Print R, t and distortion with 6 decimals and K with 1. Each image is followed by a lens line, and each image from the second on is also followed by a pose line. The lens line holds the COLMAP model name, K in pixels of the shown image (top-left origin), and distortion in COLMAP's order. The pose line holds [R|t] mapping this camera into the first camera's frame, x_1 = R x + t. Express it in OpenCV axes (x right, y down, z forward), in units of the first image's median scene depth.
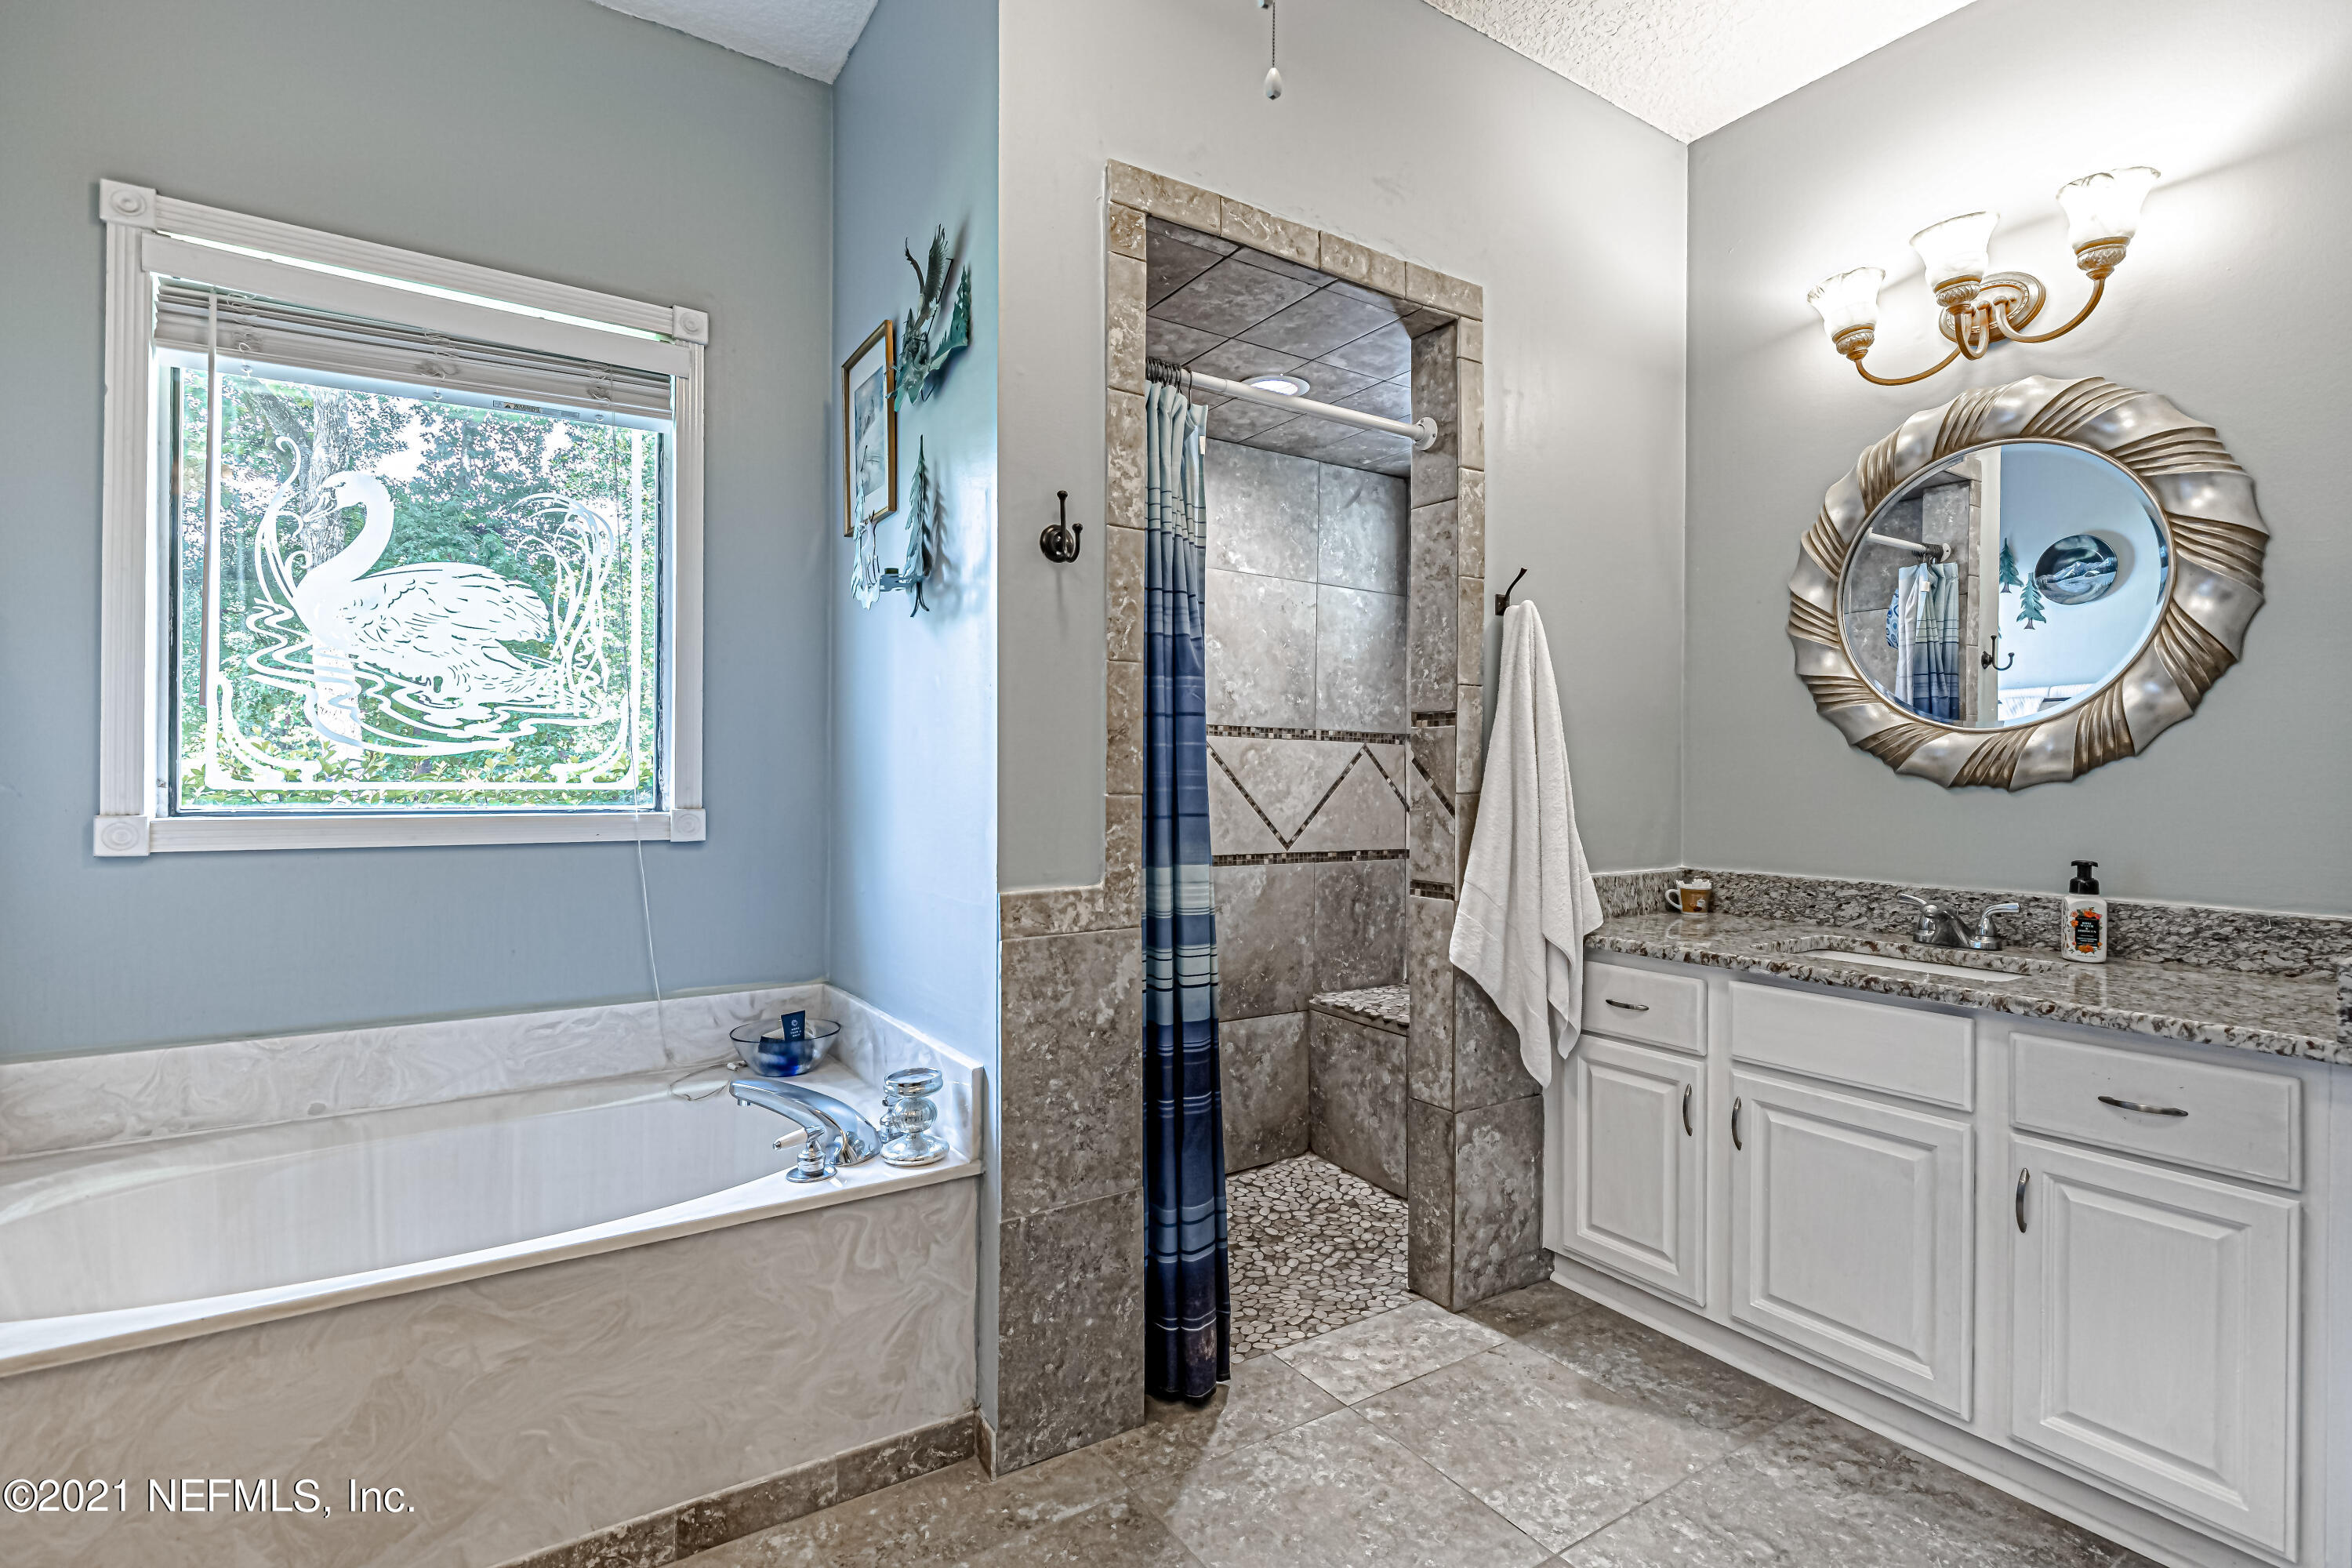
lens RADIAL K [[1096.8, 0, 1192.1], [0, 1096.8, 775.3], [0, 0, 1]] dist [-0.003471, -0.000387]
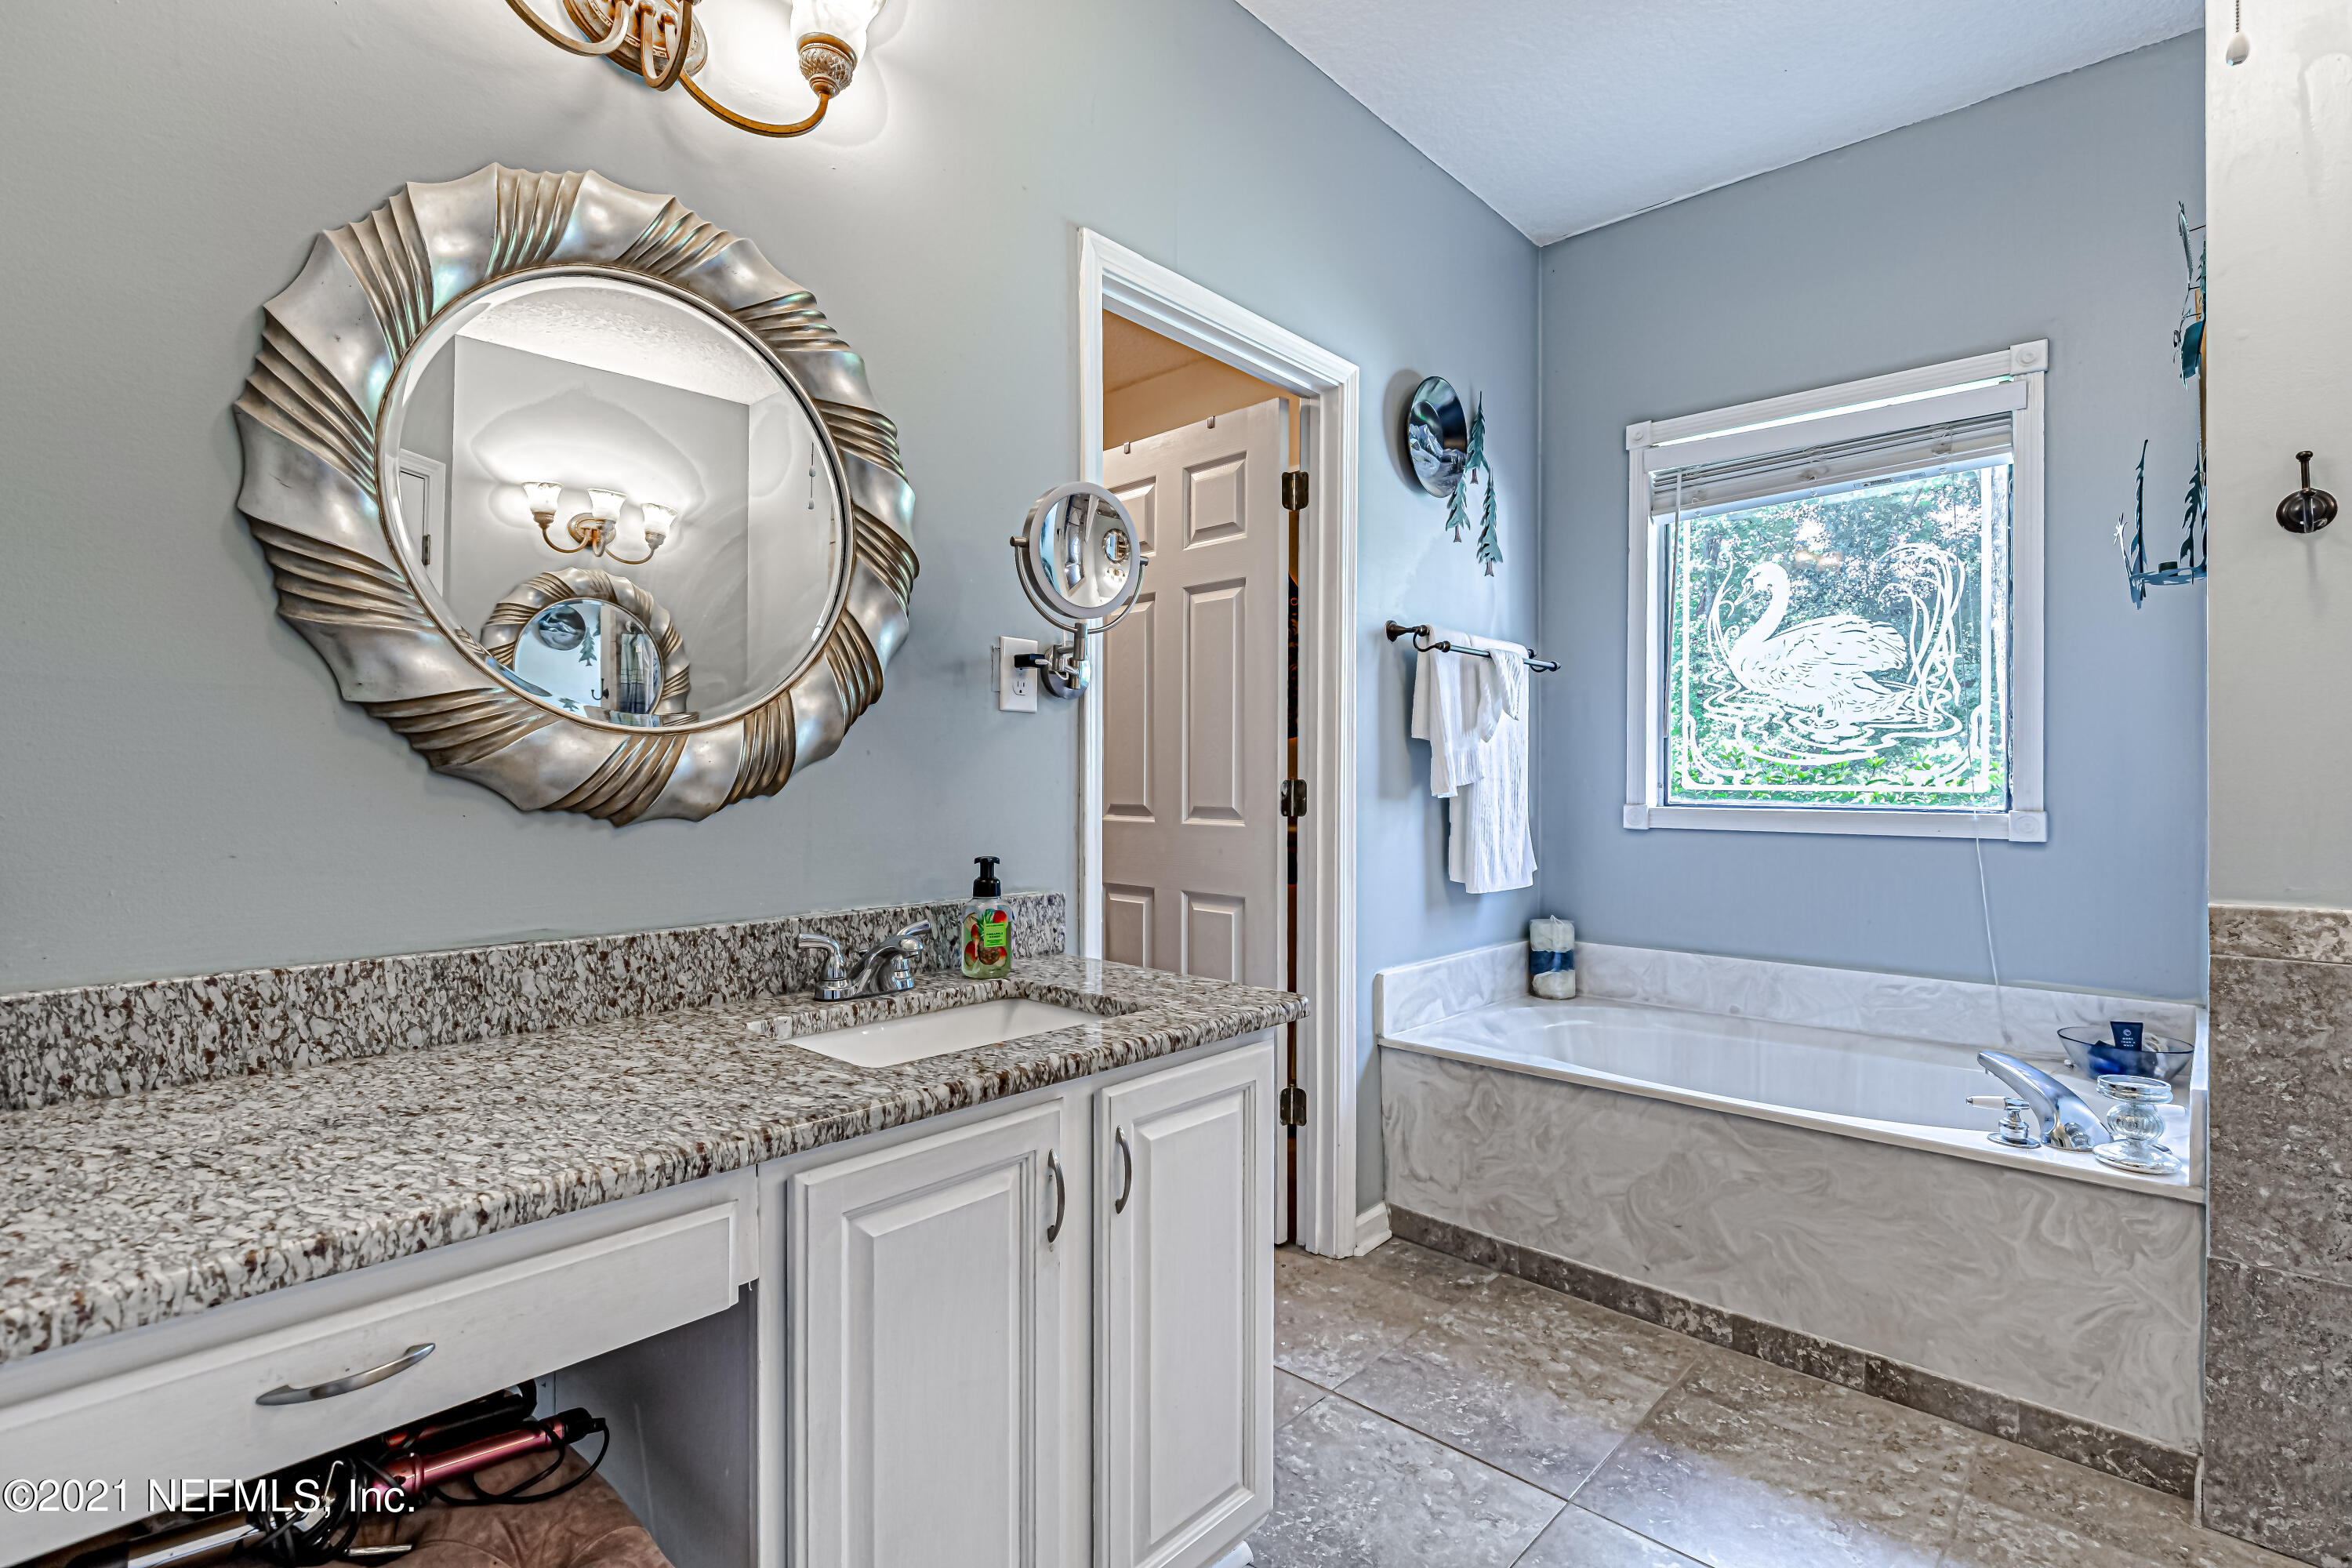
lens RADIAL K [[1096.8, 0, 1181.2], [0, 1096.8, 784.3], [0, 0, 1]] dist [-0.003471, -0.000387]
pose [[0.237717, 0.002286, -0.971332, 0.477160], [-0.002147, 0.999996, 0.001828, 0.004981], [0.971332, 0.001651, 0.237721, -0.066774]]
